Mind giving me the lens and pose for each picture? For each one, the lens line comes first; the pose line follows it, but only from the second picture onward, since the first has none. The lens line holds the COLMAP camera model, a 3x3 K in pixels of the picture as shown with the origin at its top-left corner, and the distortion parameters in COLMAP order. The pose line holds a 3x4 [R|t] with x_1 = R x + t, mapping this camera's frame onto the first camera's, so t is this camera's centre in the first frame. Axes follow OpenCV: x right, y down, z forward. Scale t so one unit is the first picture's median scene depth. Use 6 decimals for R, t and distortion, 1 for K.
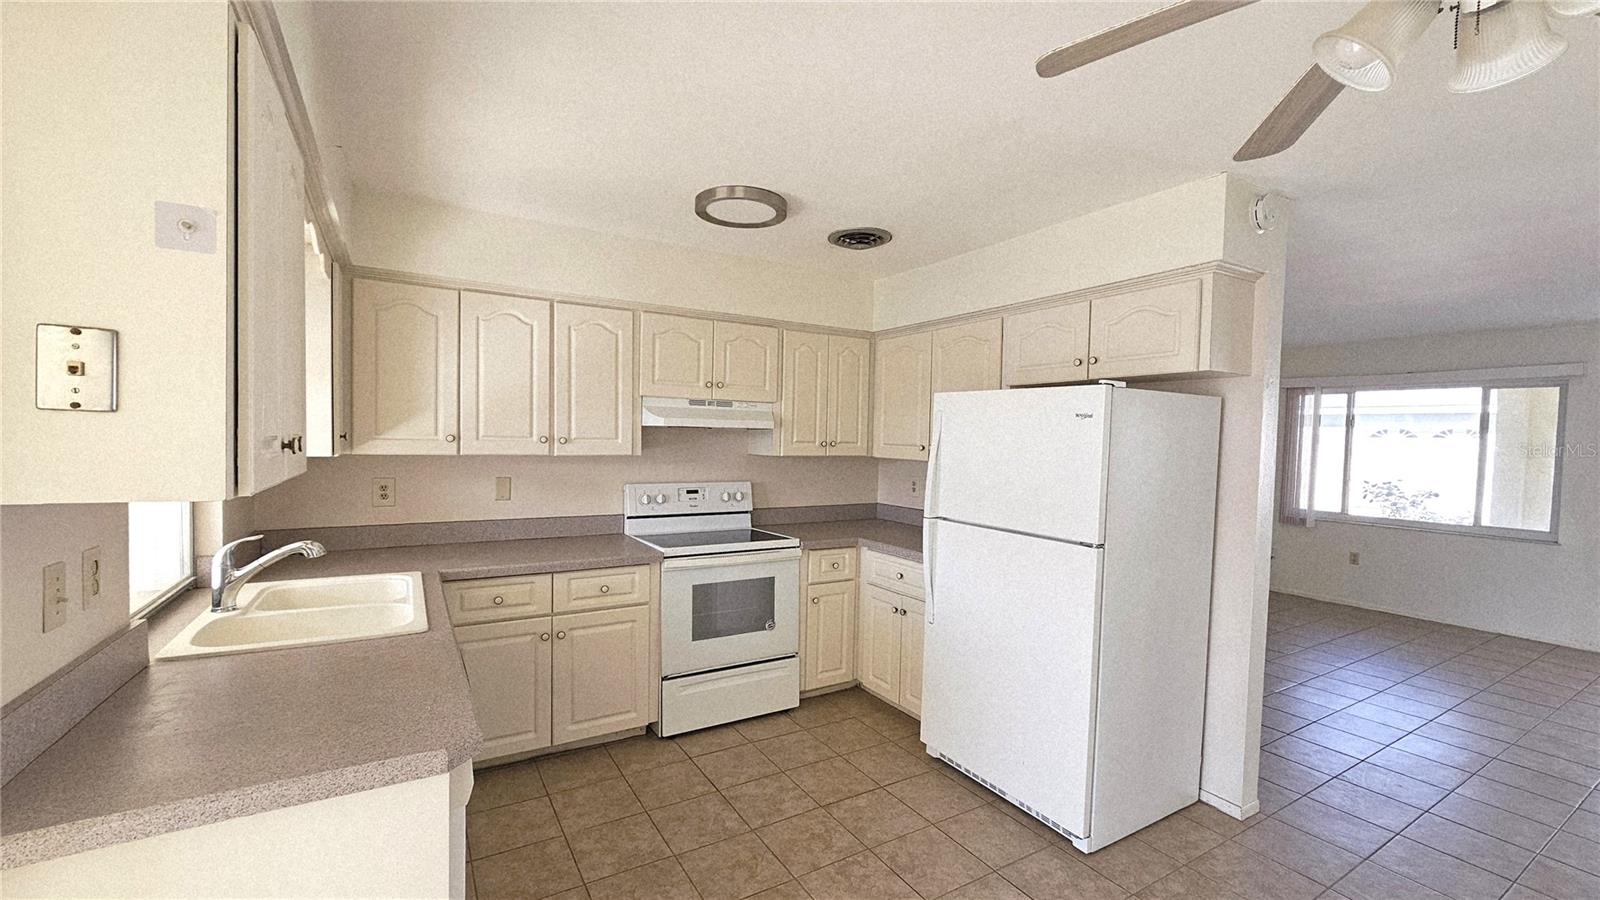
lens RADIAL K [[654.2, 0, 799.8], [0, 654.2, 459.6], [0, 0, 1]] dist [-0.003578, 0.001177]
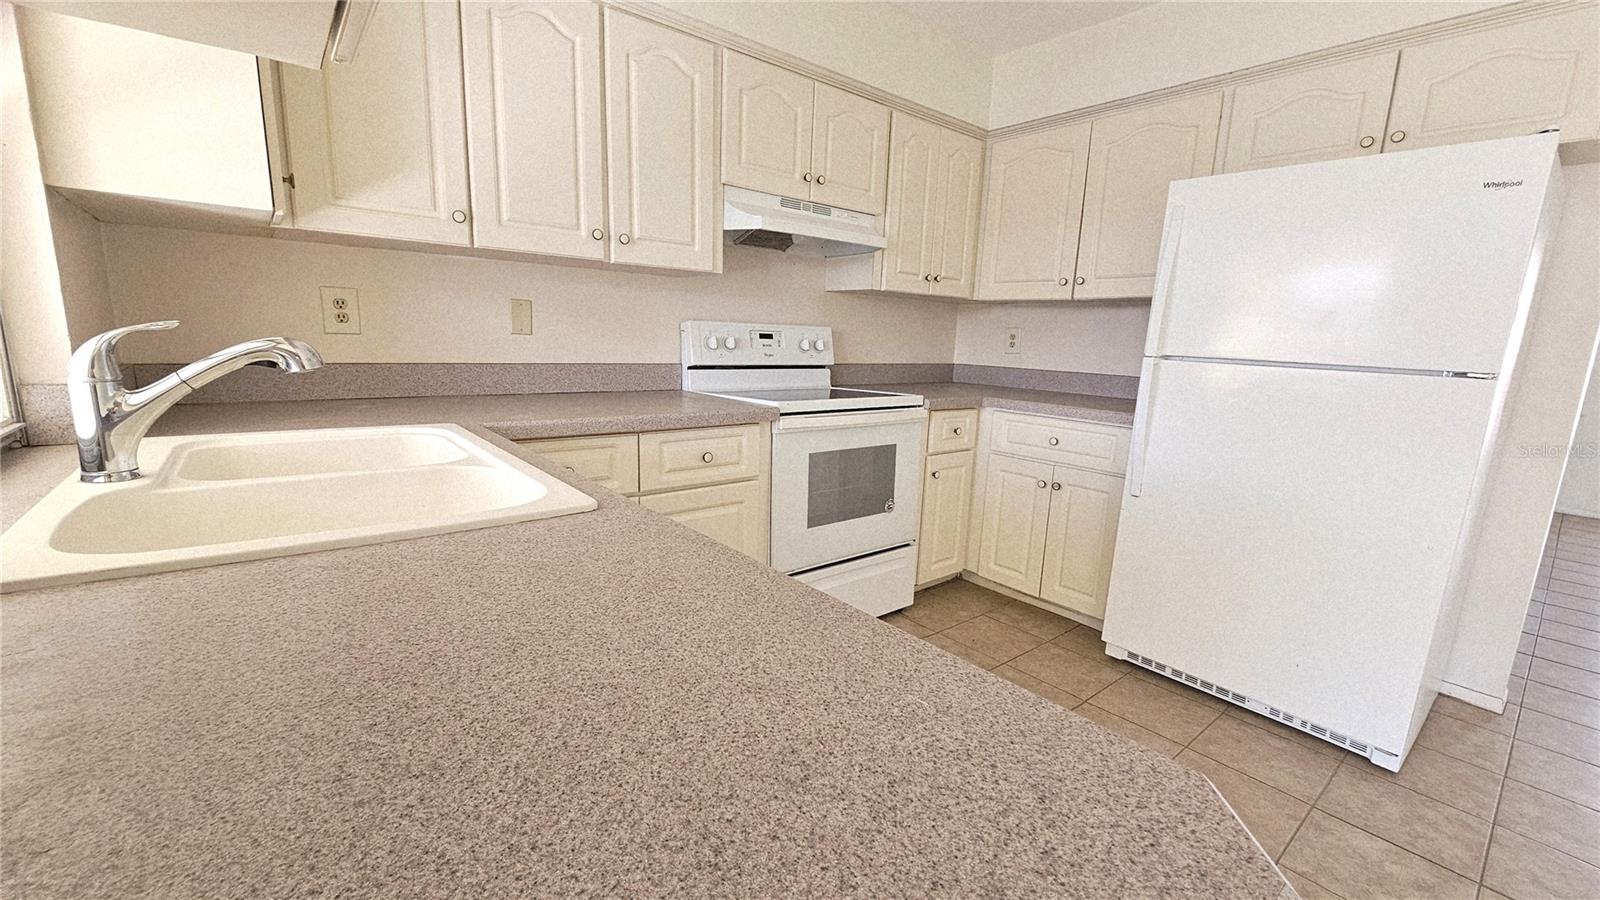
lens RADIAL K [[654.2, 0, 799.1], [0, 654.2, 461.2], [0, 0, 1]] dist [-0.003578, 0.001177]
pose [[0.989615, -0.012549, 0.143194, -0.295259], [-0.010524, 0.987183, 0.159245, 0.089033], [-0.143357, -0.159098, 0.976799, 0.303651]]
